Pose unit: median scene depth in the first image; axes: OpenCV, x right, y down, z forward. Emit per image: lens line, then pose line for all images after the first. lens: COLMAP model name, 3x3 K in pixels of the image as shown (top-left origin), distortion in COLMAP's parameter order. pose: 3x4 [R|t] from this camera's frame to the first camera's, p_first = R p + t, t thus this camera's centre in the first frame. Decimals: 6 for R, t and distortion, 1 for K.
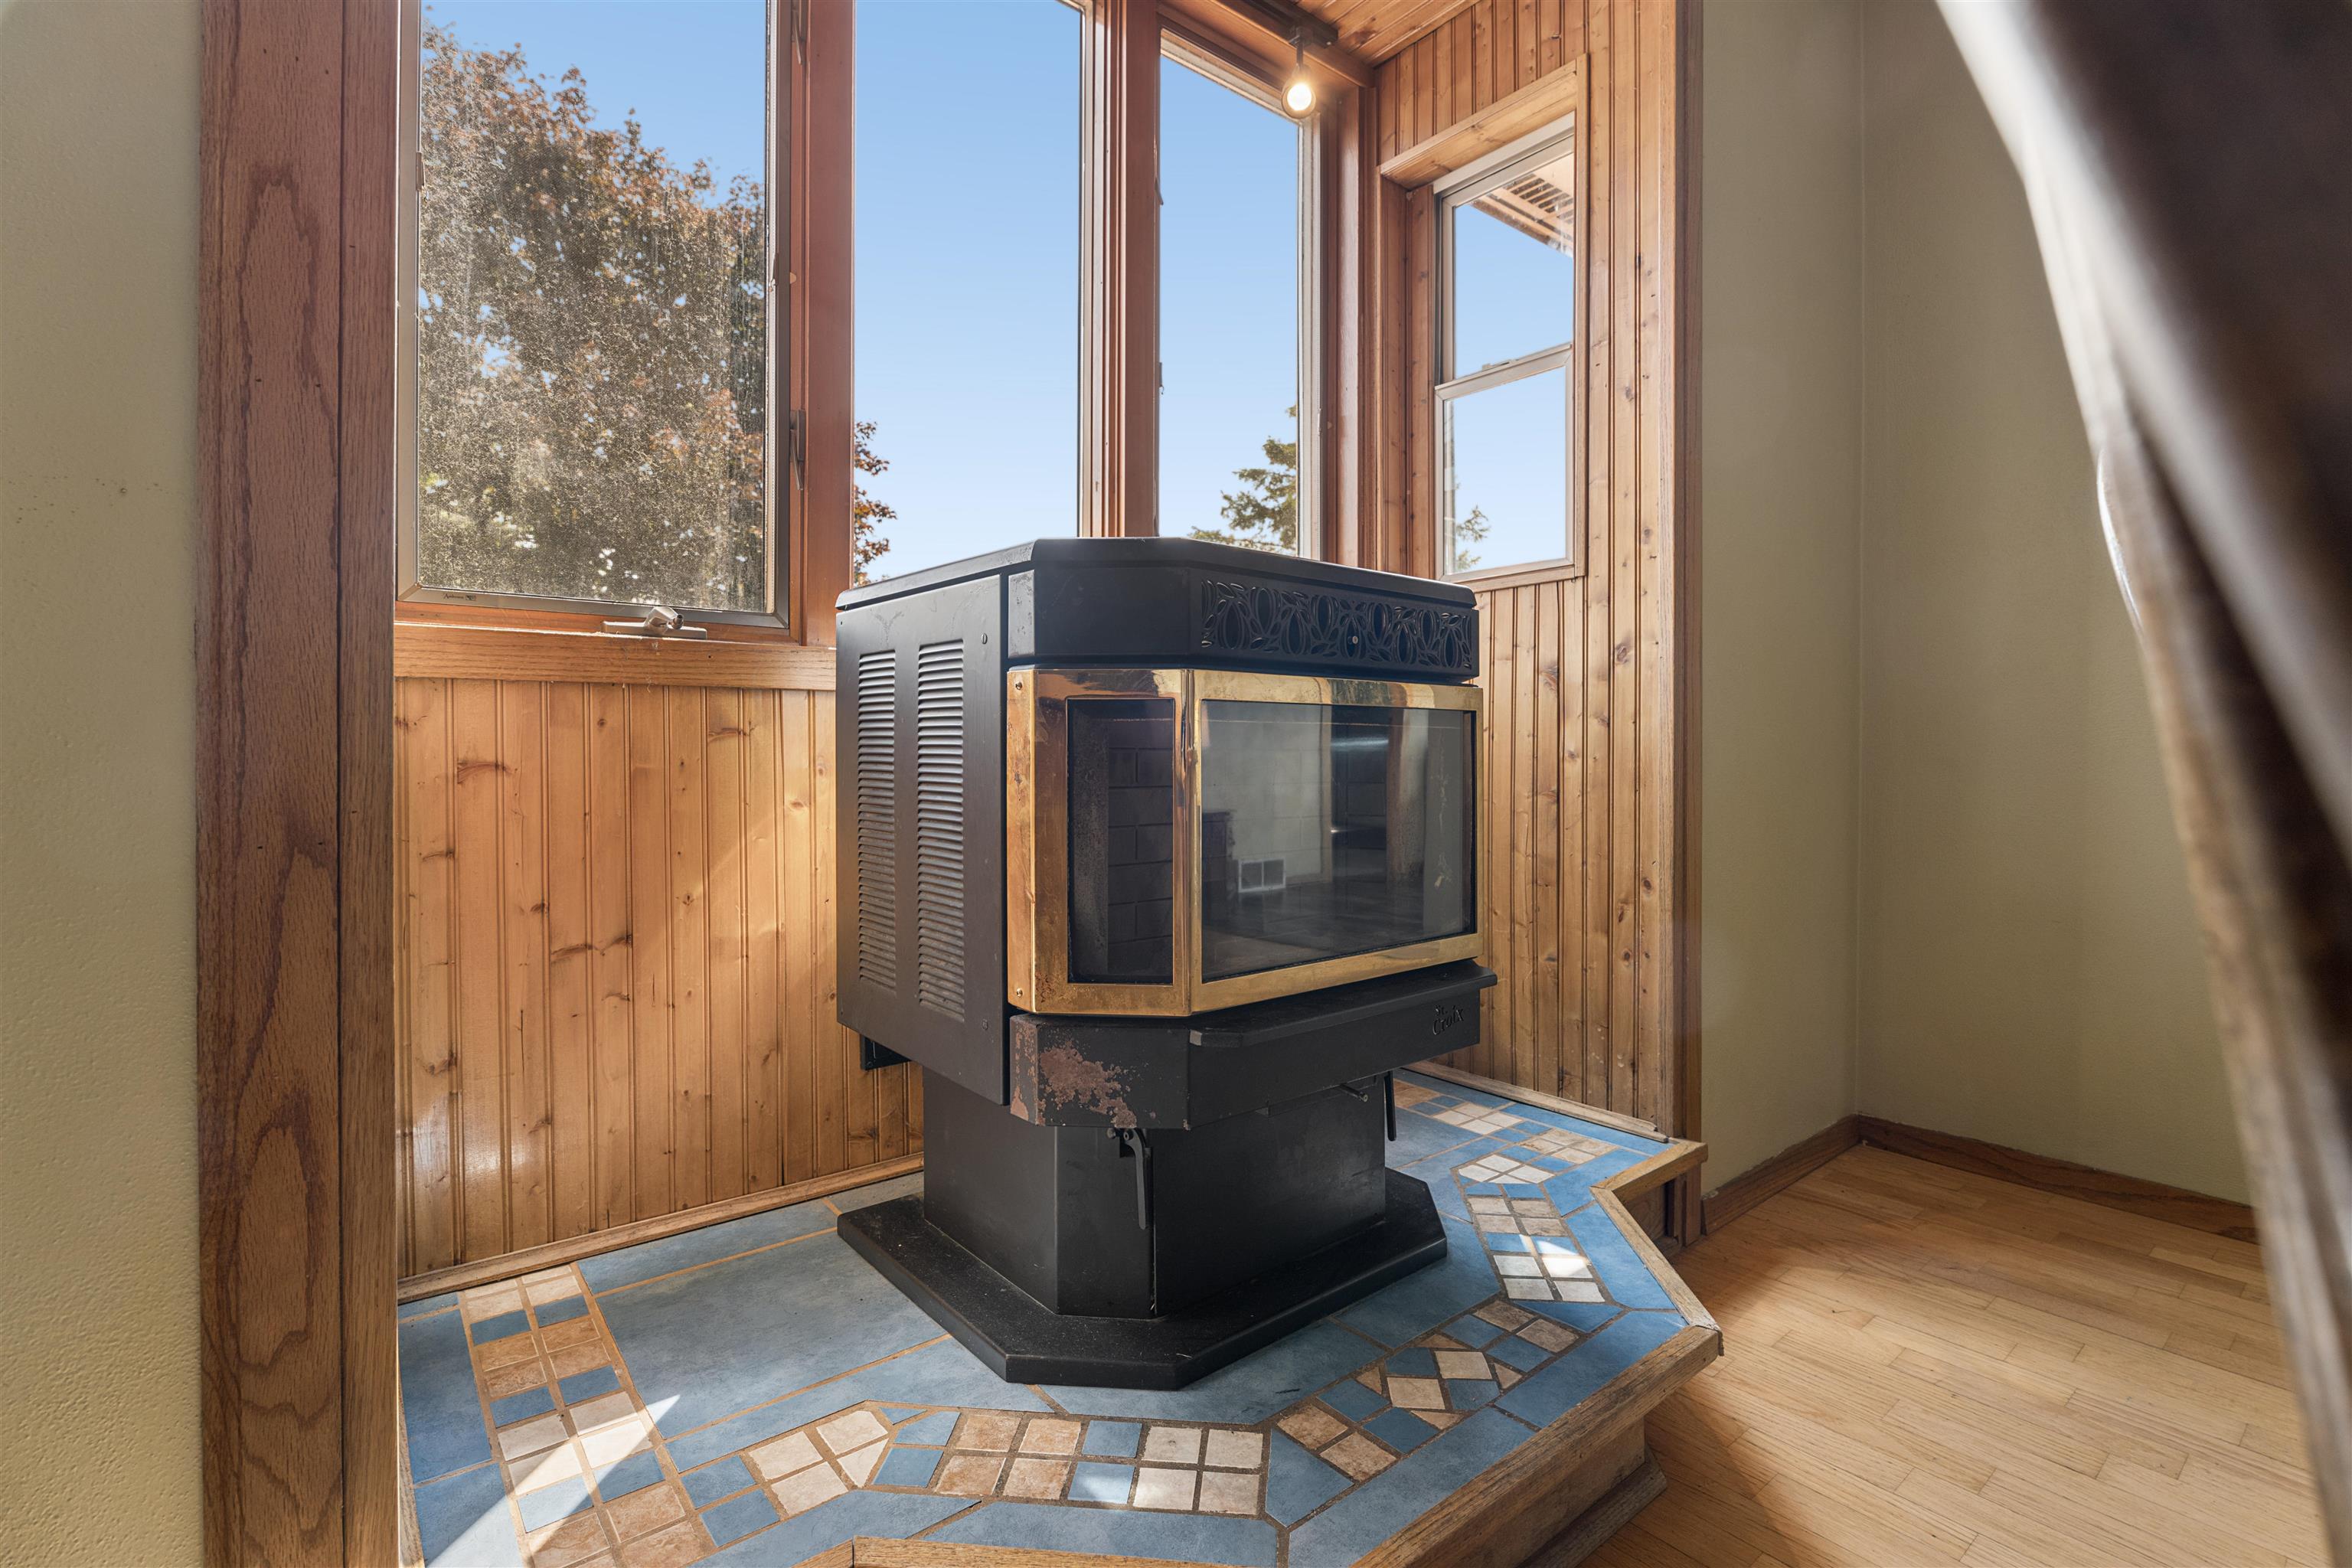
lens RADIAL K [[1061.6, 0, 1165.5], [0, 1061.6, 767.8], [0, 0, 1]] dist [0.009457, -0.001183]
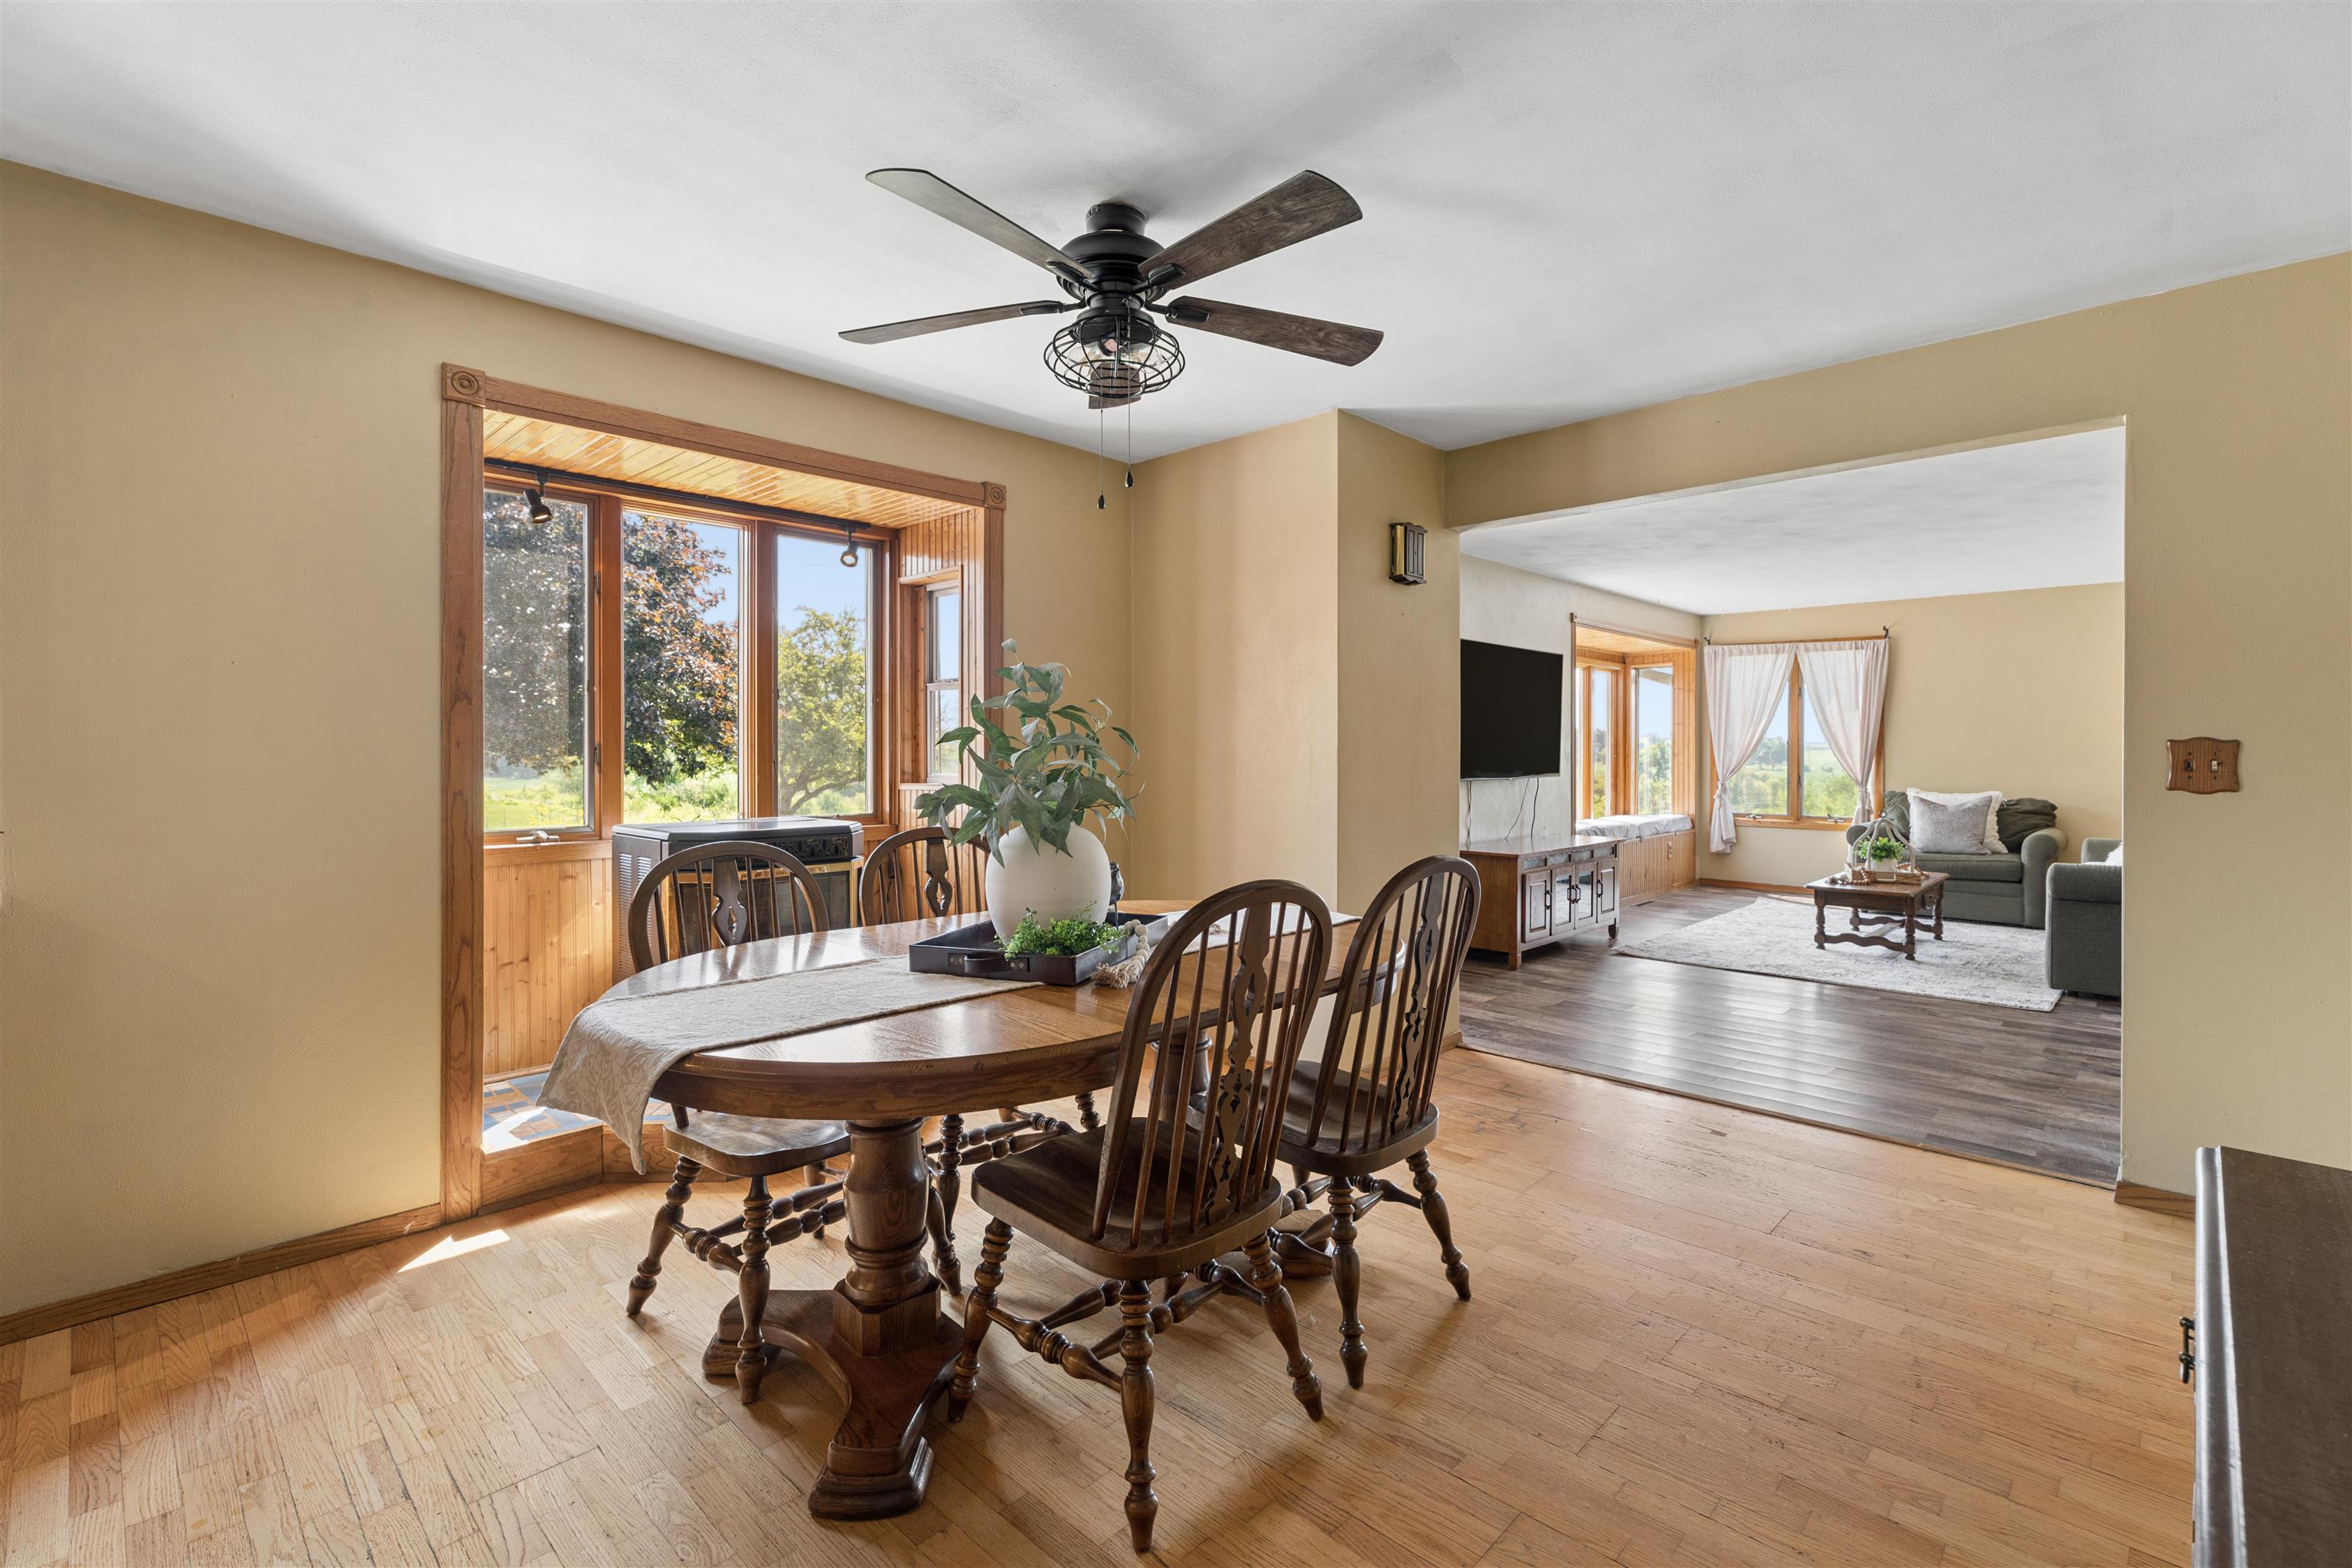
lens RADIAL K [[1061.6, 0, 1173.4], [0, 1061.6, 761.6], [0, 0, 1]] dist [0.009457, -0.001183]
pose [[0.992466, -0.003107, 0.122483, 0.758355], [0.003514, 0.999989, -0.003107, -0.313142], [-0.122472, 0.003514, 0.992466, -1.807081]]
